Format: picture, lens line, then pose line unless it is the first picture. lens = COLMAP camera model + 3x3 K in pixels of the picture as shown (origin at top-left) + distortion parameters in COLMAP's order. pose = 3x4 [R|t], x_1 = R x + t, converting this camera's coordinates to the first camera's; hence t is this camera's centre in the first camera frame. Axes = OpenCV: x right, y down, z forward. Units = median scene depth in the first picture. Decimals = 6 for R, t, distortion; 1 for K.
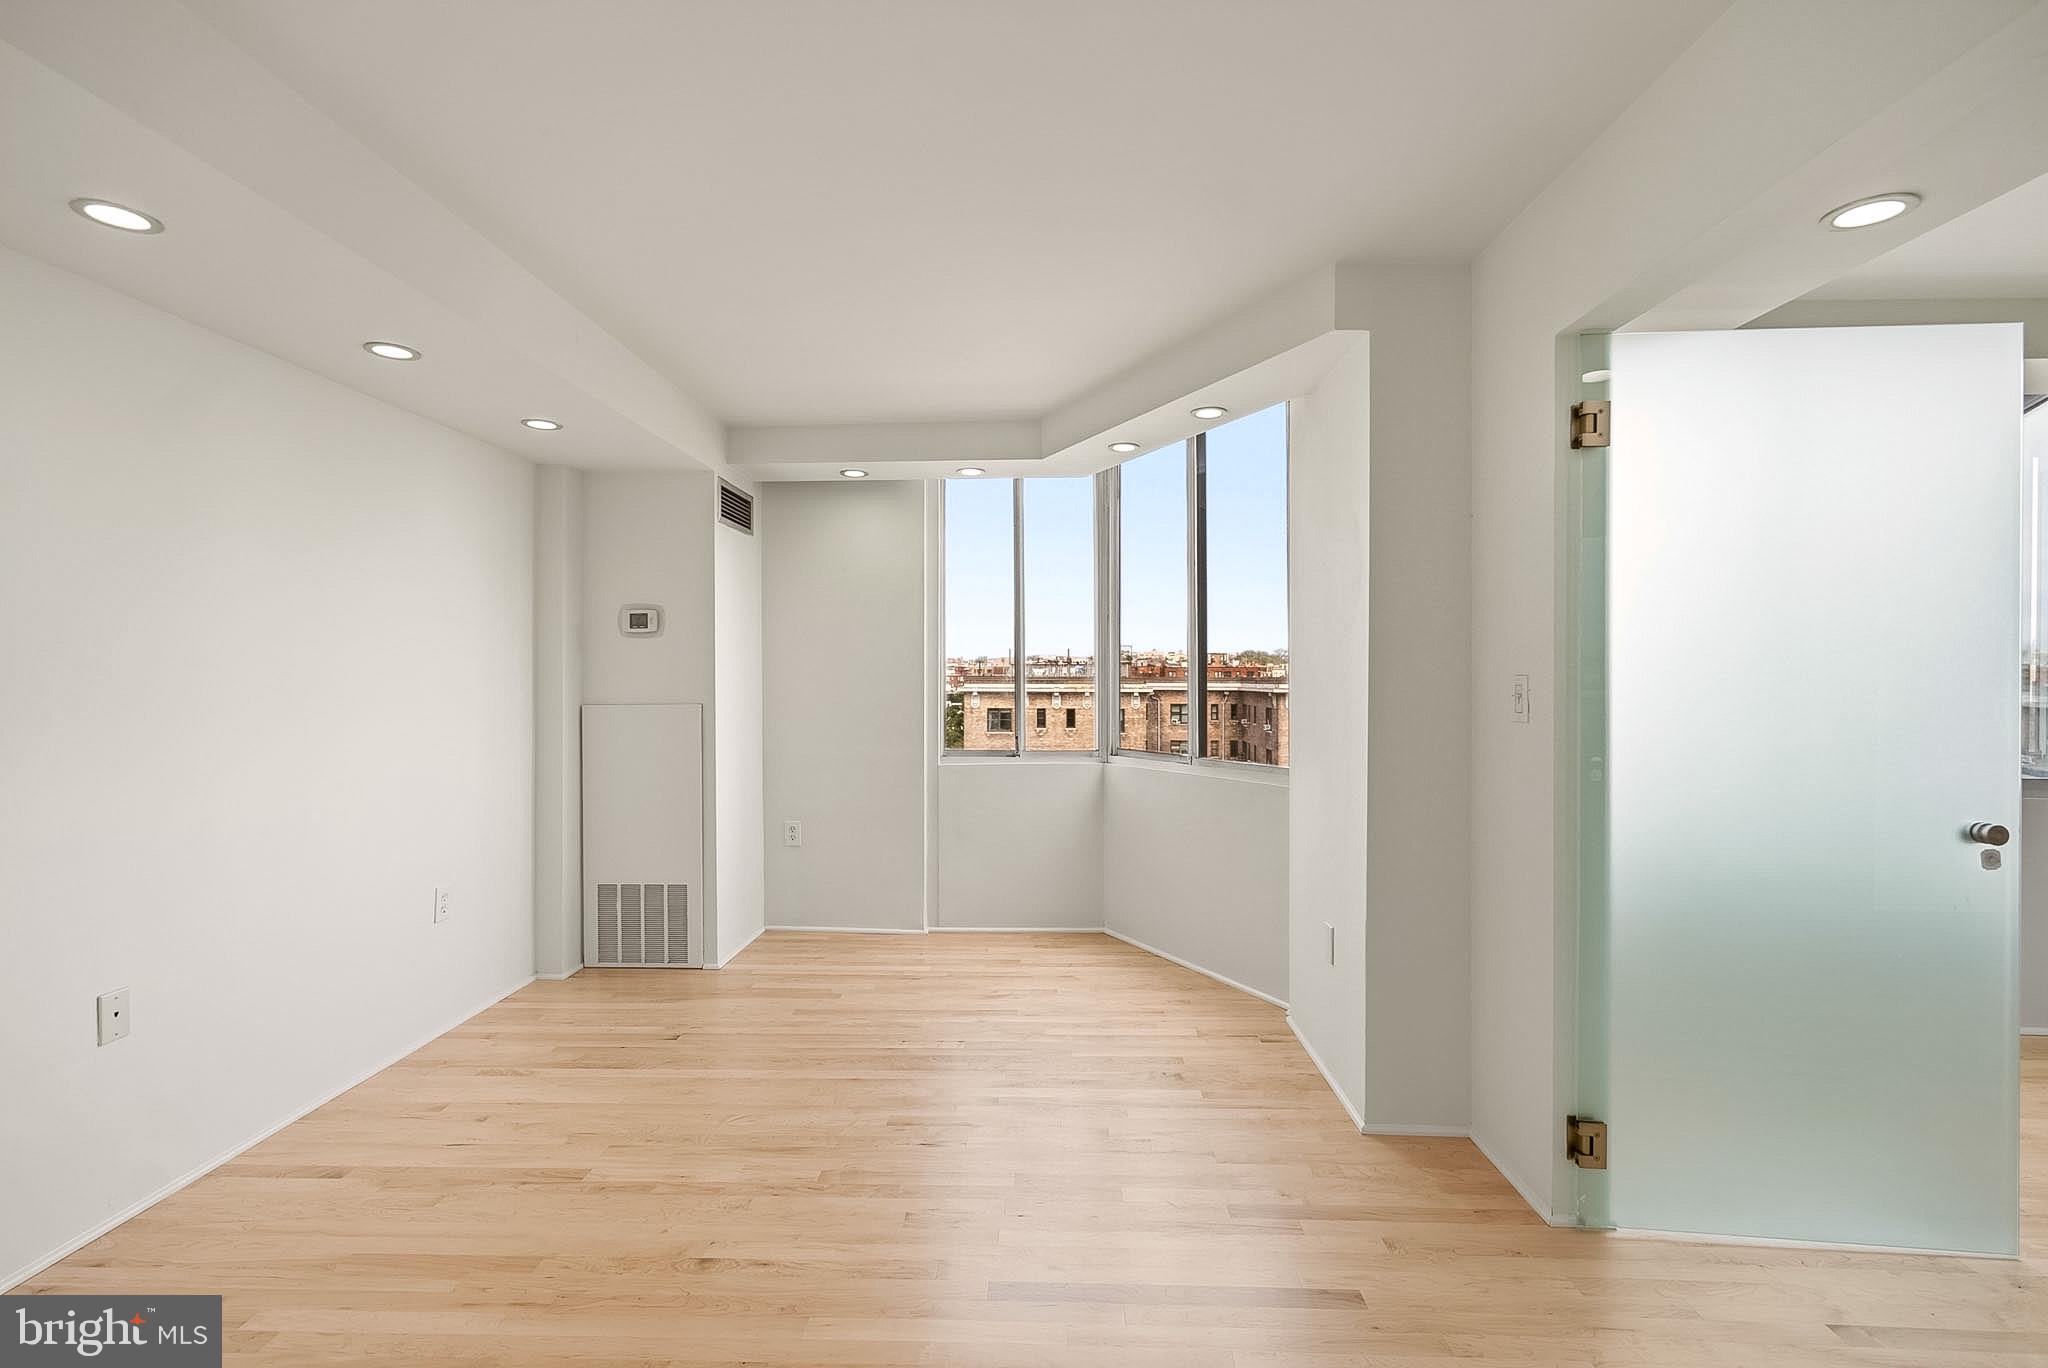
lens RADIAL K [[912.3, 0, 1044.4], [0, 912.3, 680.5], [0, 0, 1]] dist [0.001144, 0.001018]
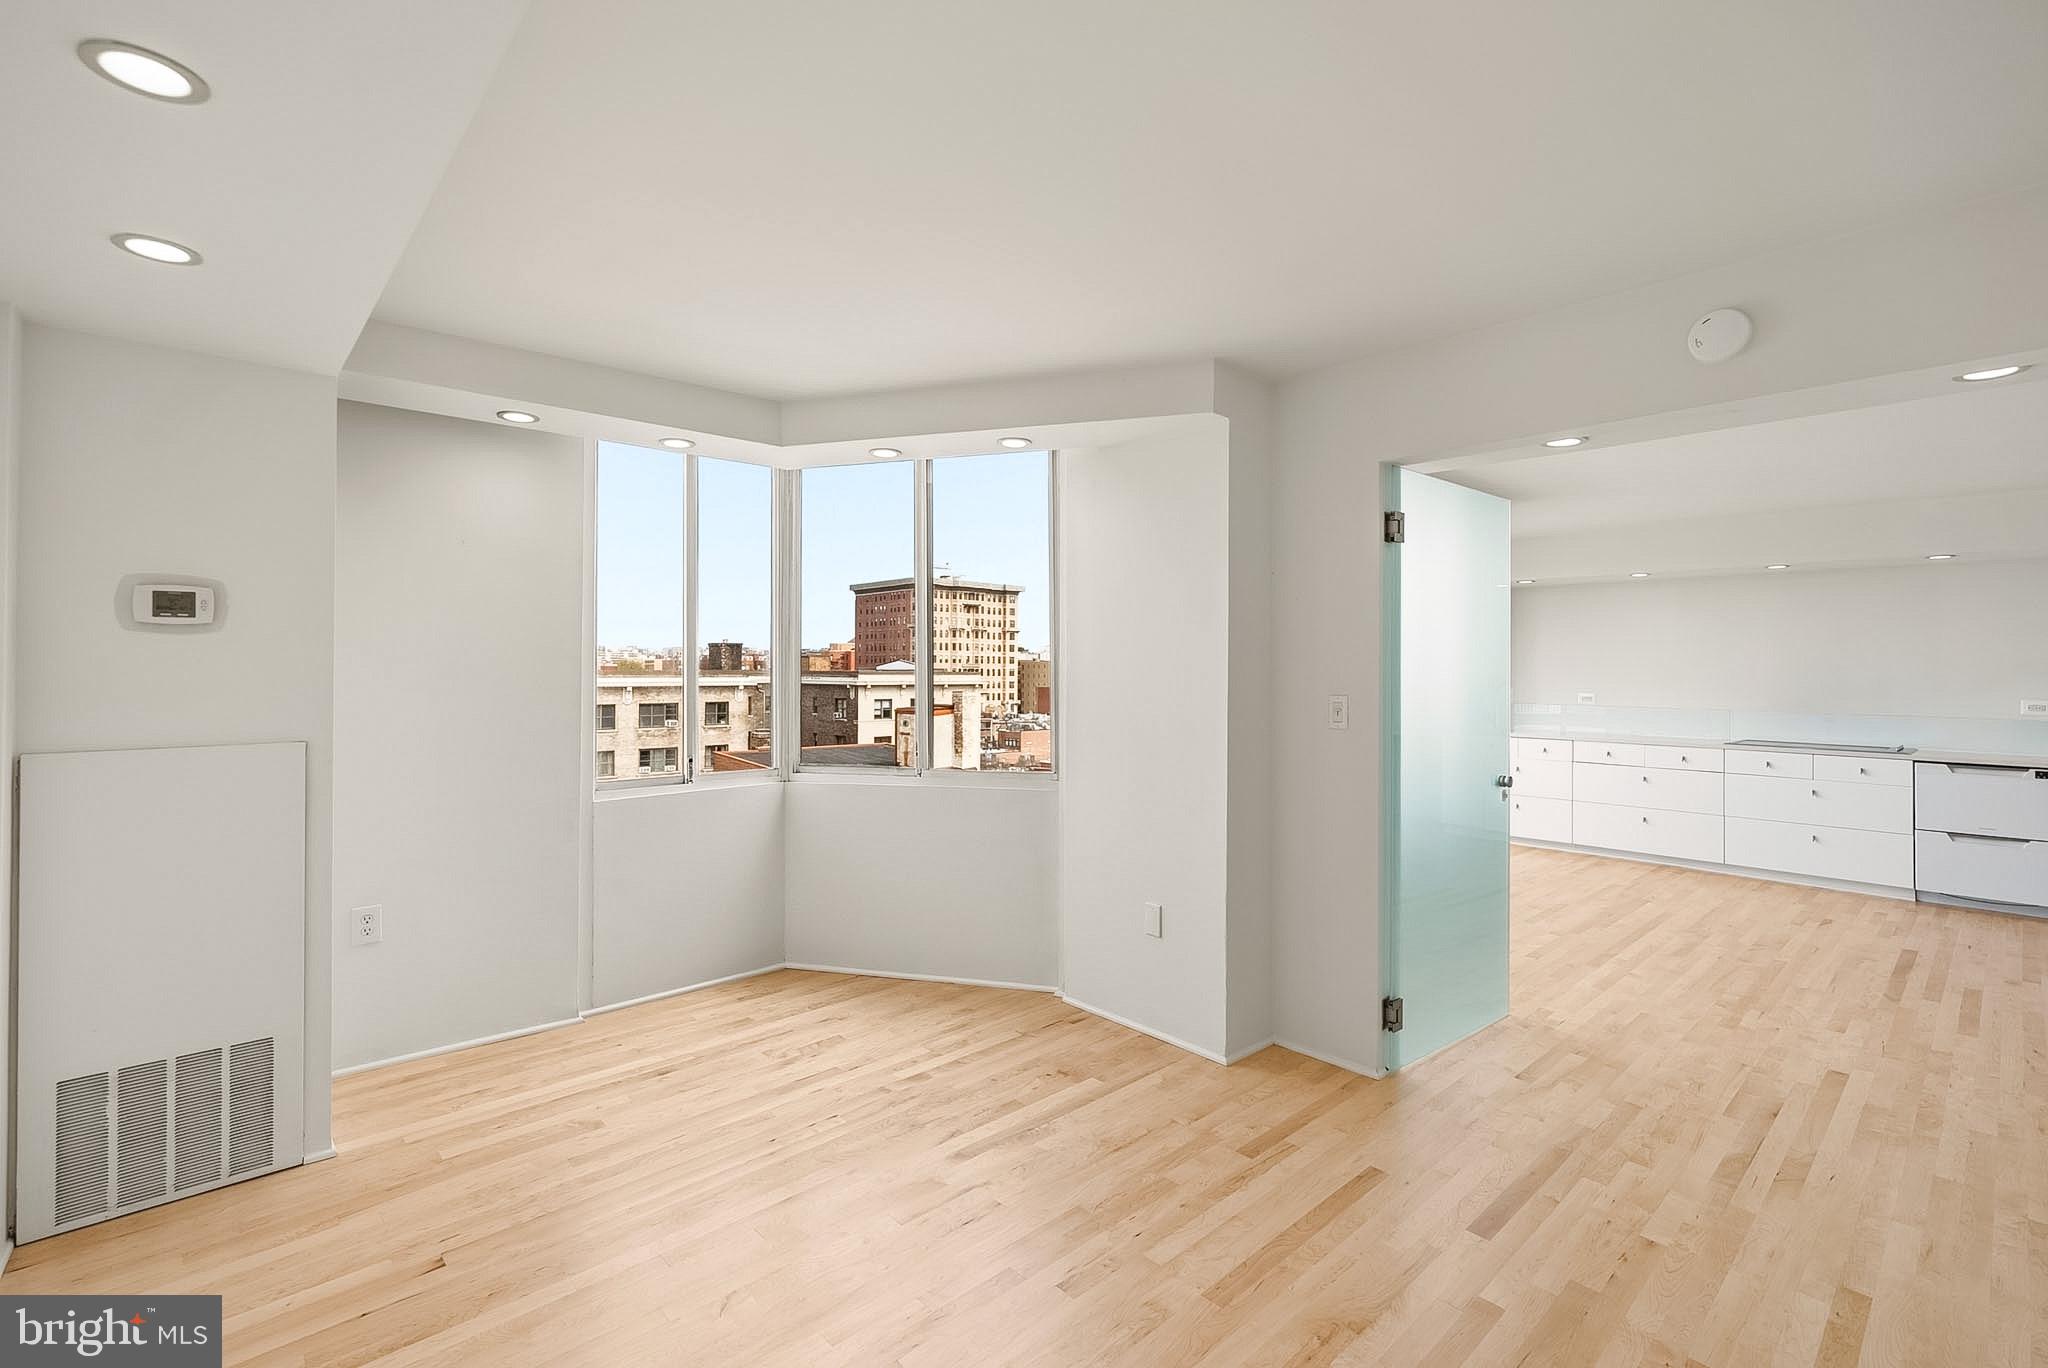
lens RADIAL K [[912.3, 0, 1022.2], [0, 912.3, 653.3], [0, 0, 1]] dist [0.001144, 0.001018]
pose [[0.710925, 0.014527, 0.703117, -0.474783], [-0.000357, 0.999794, -0.020297, -0.022570], [-0.703267, 0.014179, 0.710784, 0.205618]]
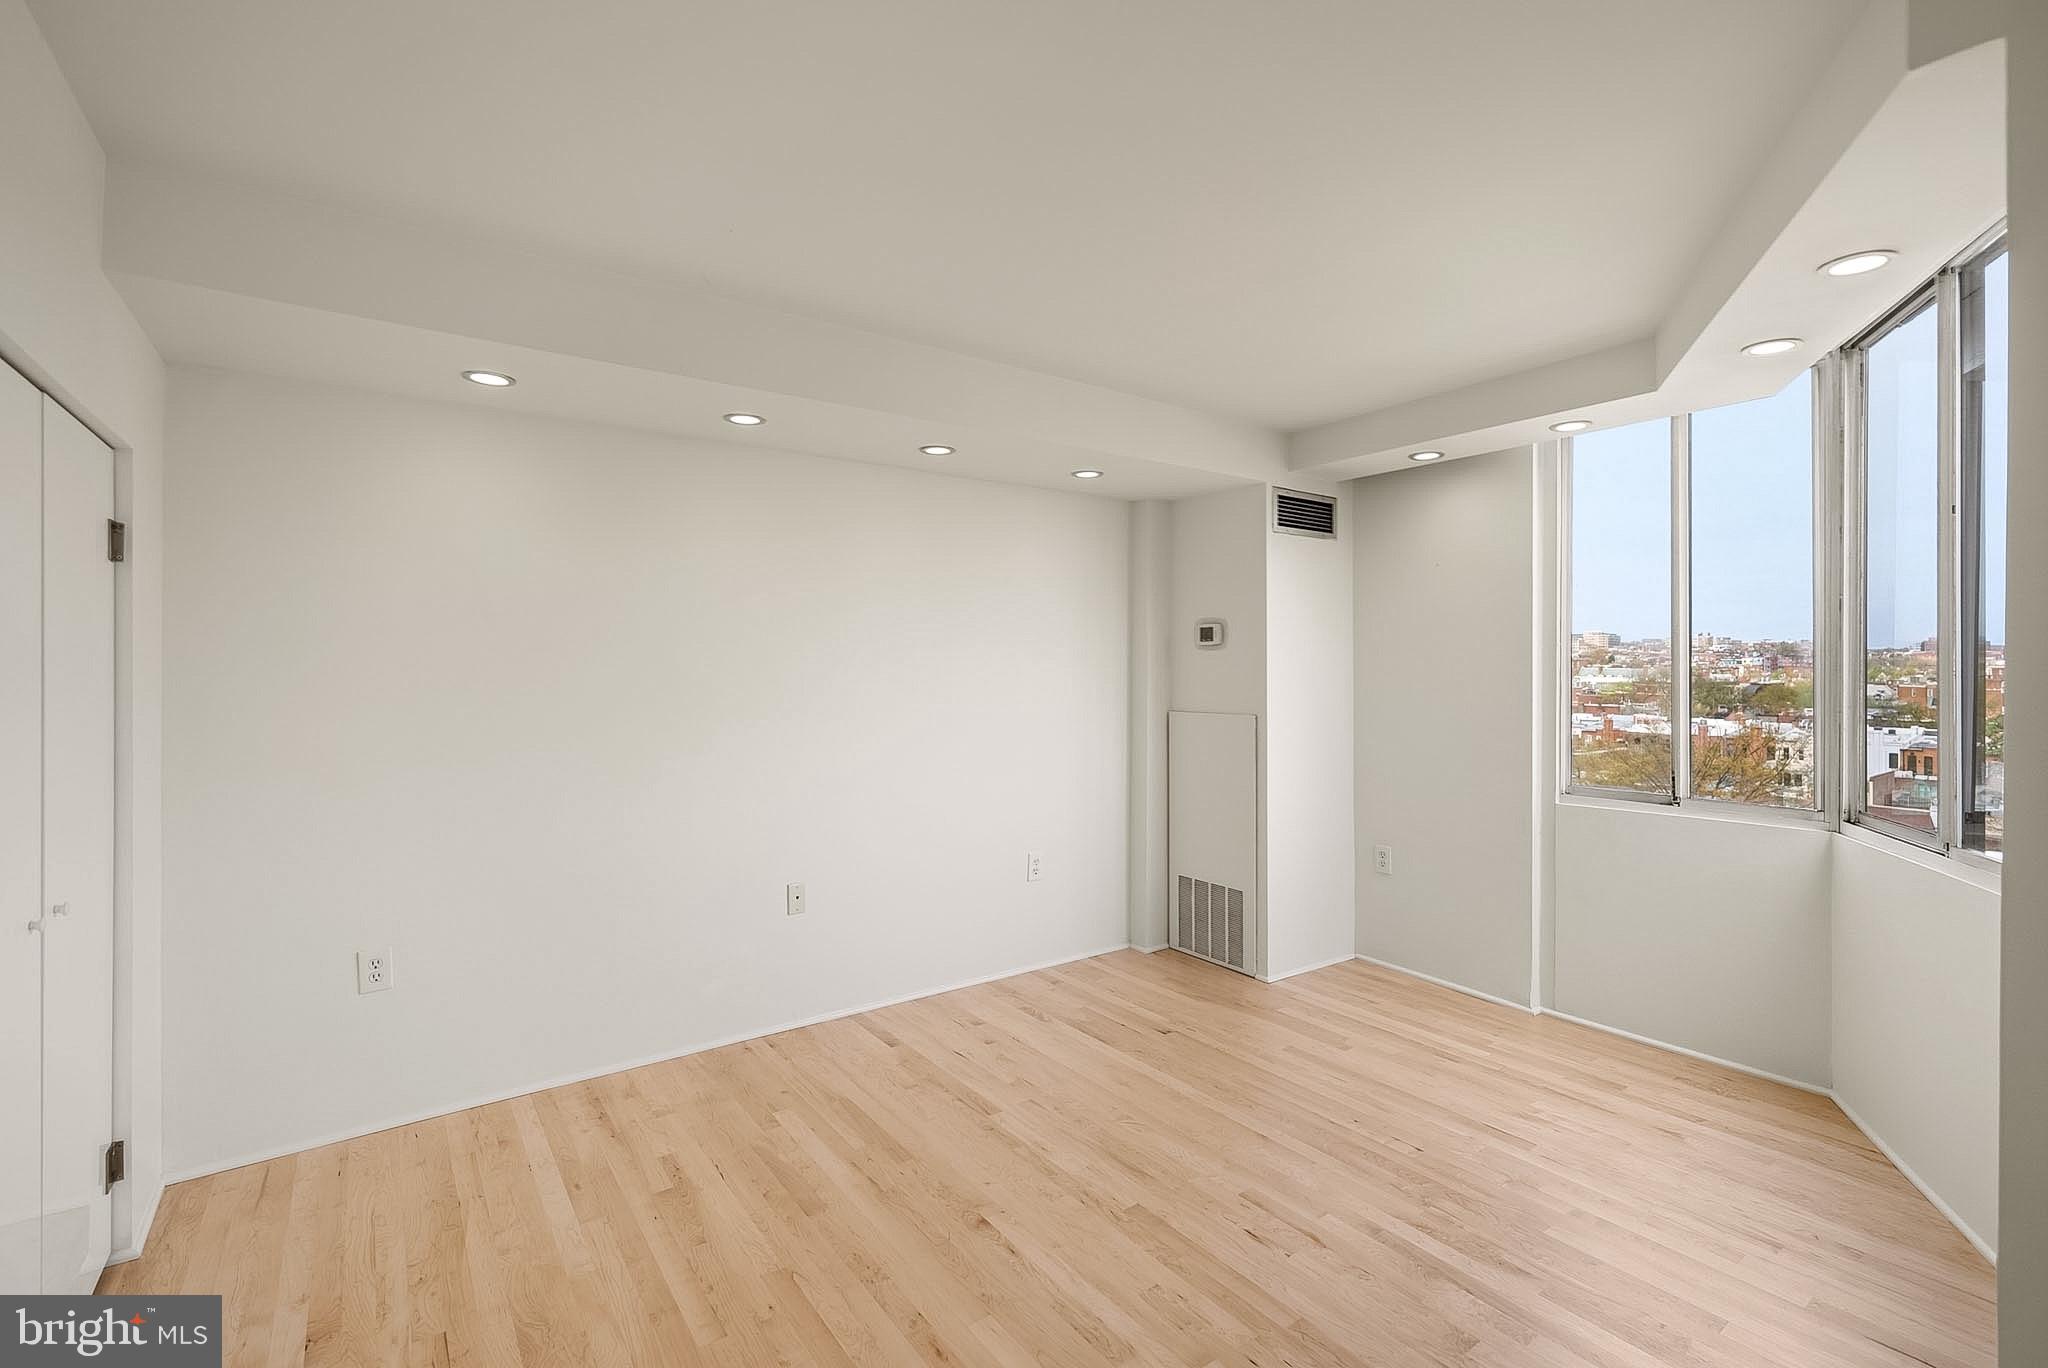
lens RADIAL K [[912.3, 0, 982.1], [0, 912.3, 673.9], [0, 0, 1]] dist [0.001144, 0.001018]
pose [[0.591123, 0.007781, -0.806544, 0.263448], [-0.004838, 0.999970, 0.006101, -0.025241], [0.806567, 0.000296, 0.591143, 0.162182]]
